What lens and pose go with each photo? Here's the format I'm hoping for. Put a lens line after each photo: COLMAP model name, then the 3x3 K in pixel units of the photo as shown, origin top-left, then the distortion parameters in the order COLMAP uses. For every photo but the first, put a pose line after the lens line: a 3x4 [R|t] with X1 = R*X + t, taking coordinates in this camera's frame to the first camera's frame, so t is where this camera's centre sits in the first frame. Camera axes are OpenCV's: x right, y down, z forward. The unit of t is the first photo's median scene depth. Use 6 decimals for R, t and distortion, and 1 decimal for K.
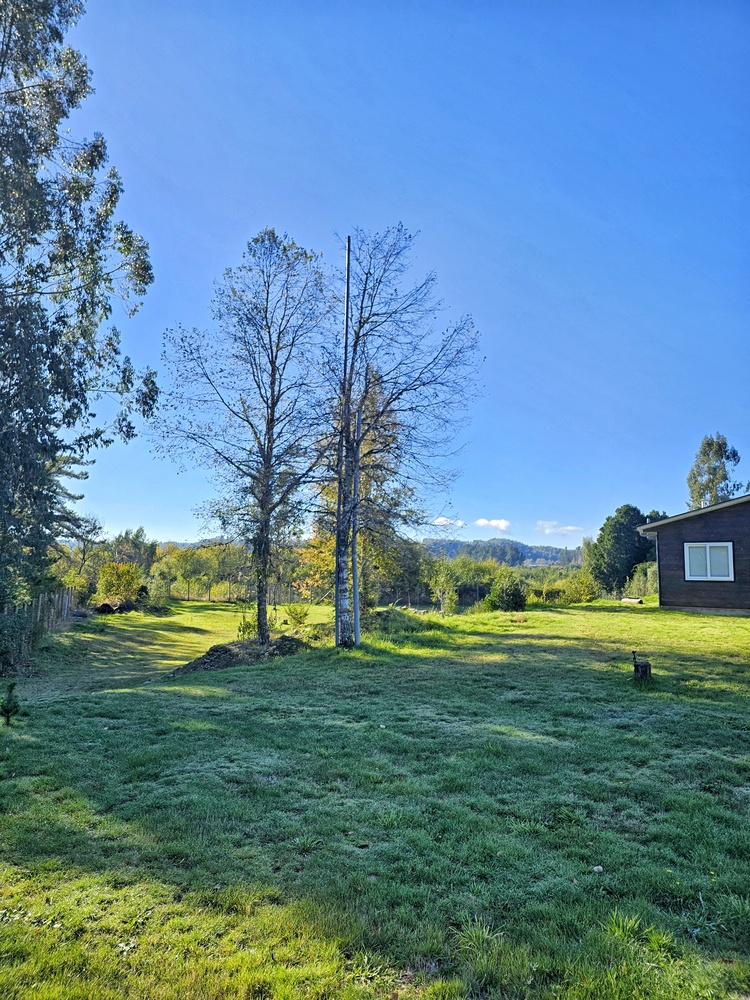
lens RADIAL K [[671.3, 0, 375.0], [0, 671.3, 500.0], [0, 0, 1]] dist [0.000281, 0.000097]
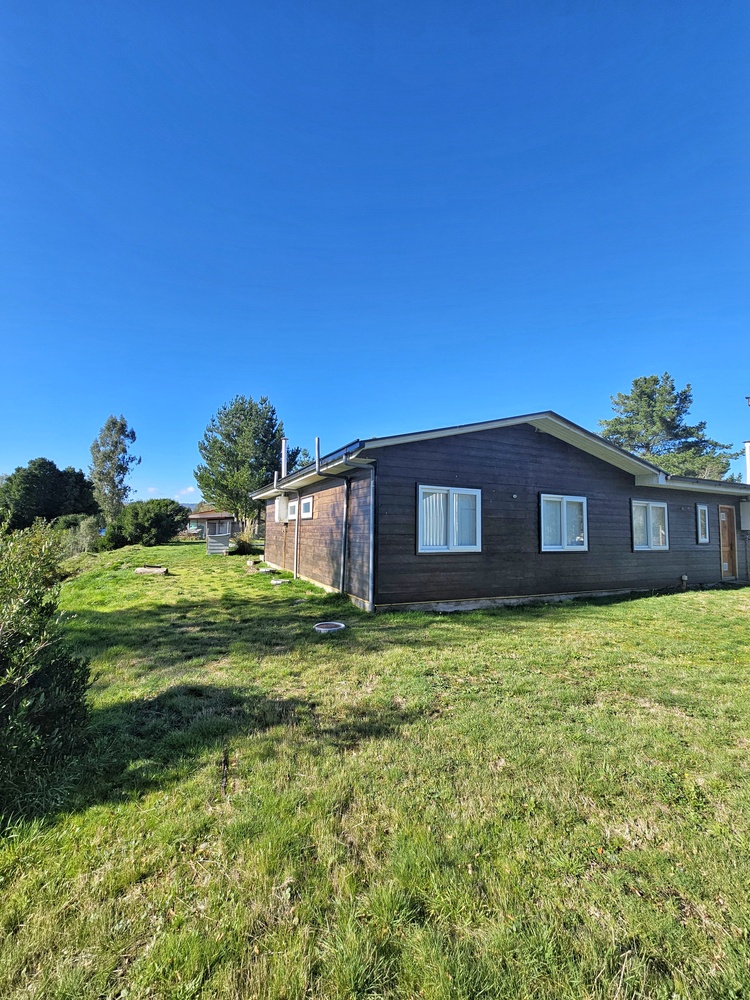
lens RADIAL K [[404.5, 0, 375.0], [0, 404.5, 500.0], [0, 0, 1]] dist [-0.000279, -0.000029]
pose [[0.437523, 0.056644, 0.897421, 0.036080], [-0.104656, 0.994439, -0.011745, 0.019987], [-0.893096, -0.088782, 0.441018, 0.211361]]
